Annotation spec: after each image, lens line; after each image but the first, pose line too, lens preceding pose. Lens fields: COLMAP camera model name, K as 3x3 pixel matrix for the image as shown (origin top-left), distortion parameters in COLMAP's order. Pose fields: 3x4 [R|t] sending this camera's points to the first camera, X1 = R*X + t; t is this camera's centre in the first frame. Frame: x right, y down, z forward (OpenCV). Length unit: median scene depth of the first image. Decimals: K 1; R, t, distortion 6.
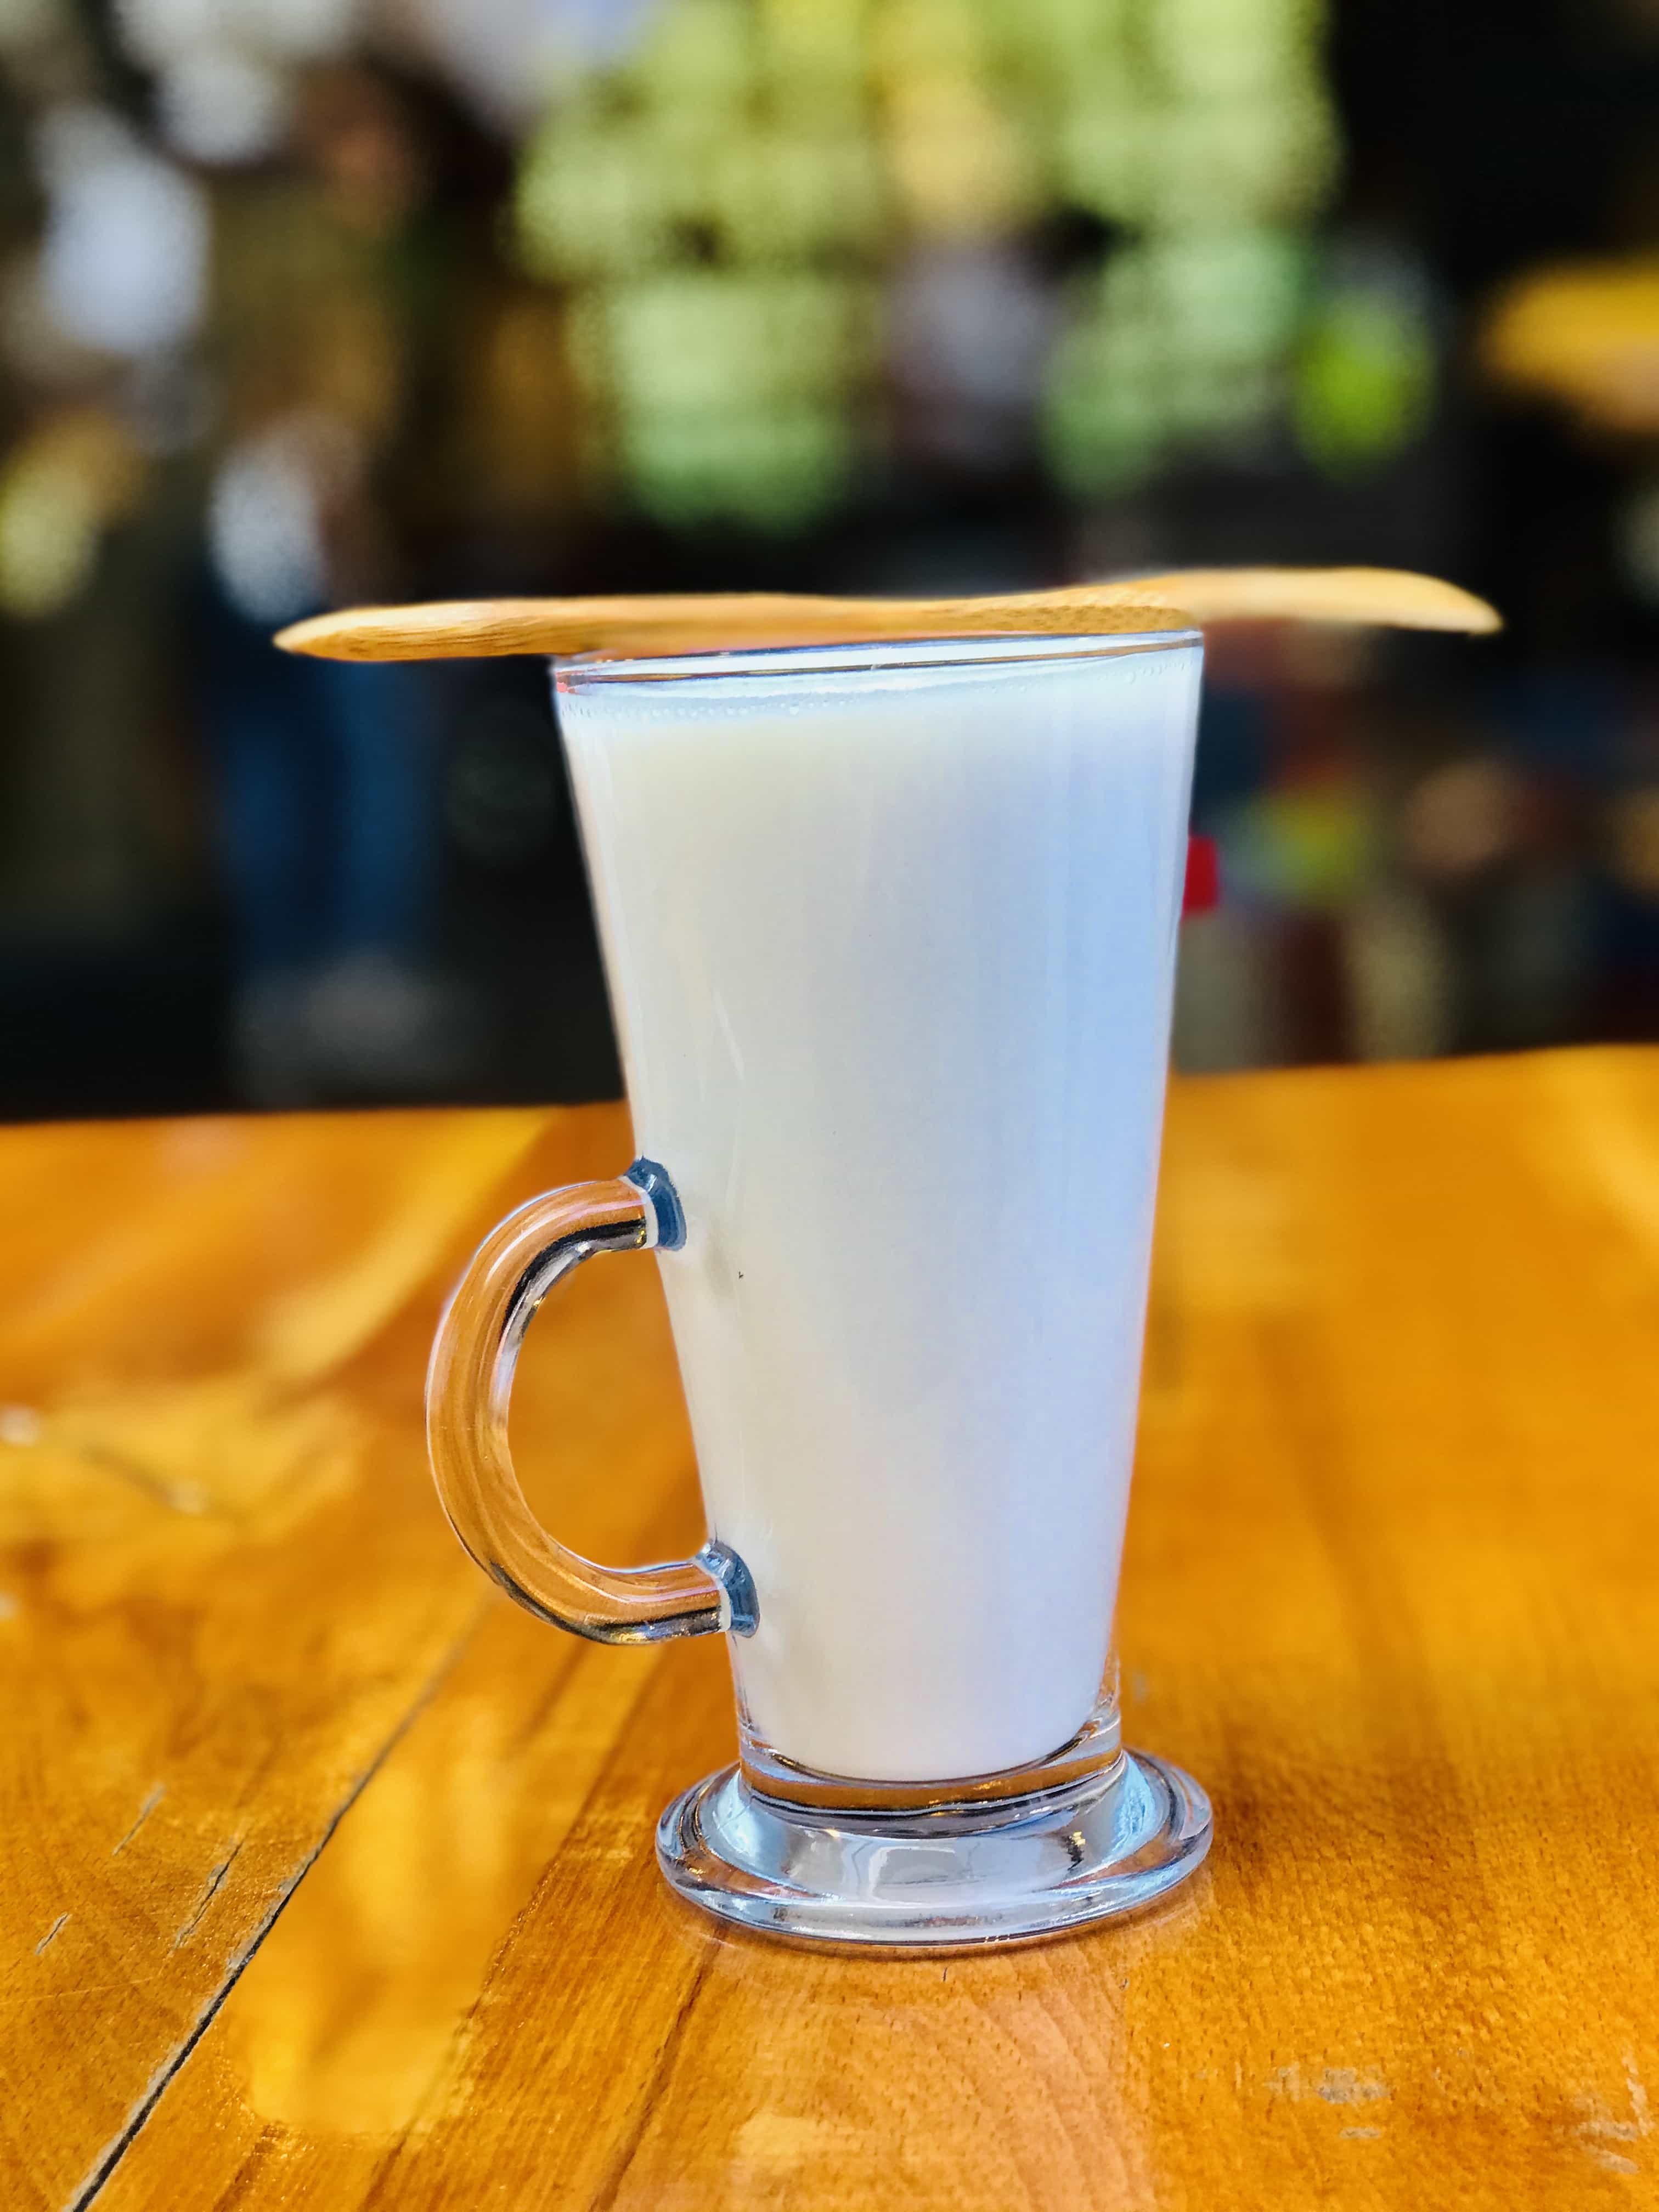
lens RADIAL K [[3758.6, 0, 831.9], [0, 3758.6, 1103.8], [0, 0, 1]] dist [-0.093581, 0.674920]
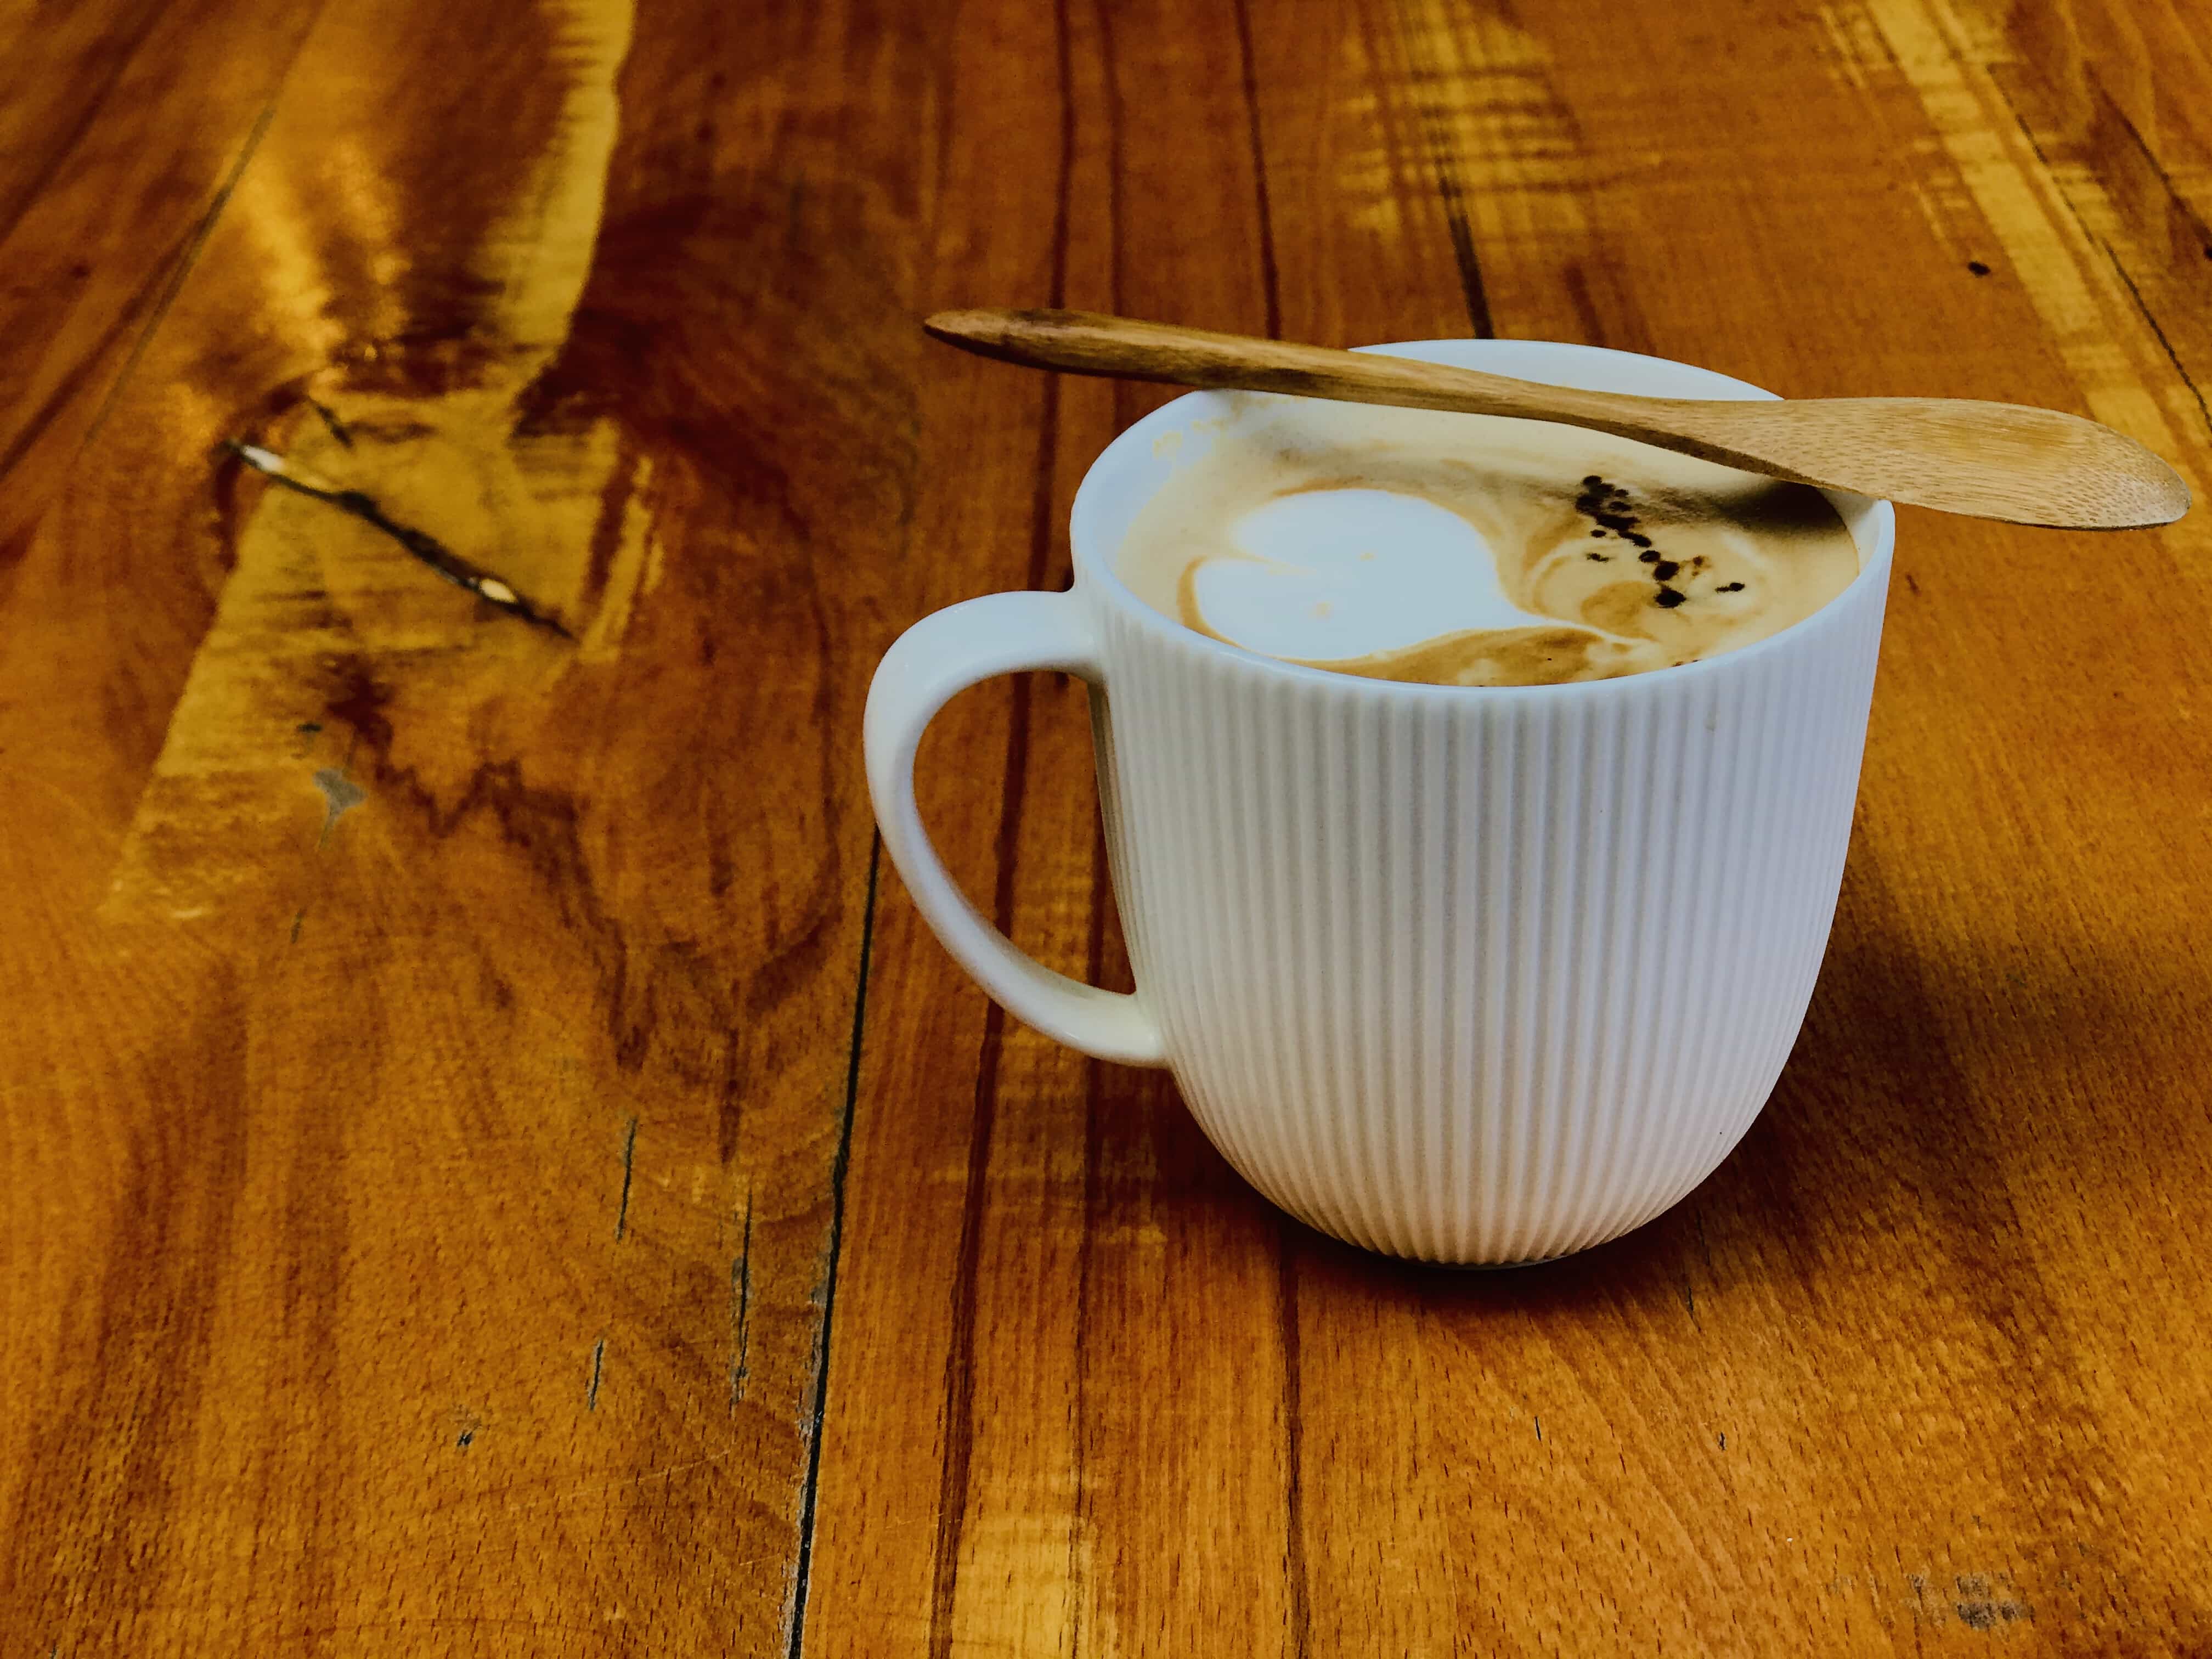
lens RADIAL K [[3772.7, 0, 1109.4], [0, 3772.7, 829.7], [0, 0, 1]] dist [-0.133843, 1.129153]
pose [[0.993831, -0.045074, 0.101335, -0.174481], [0.003870, 0.927226, 0.374482, -0.286576], [-0.110839, -0.371779, 0.921680, 0.140990]]
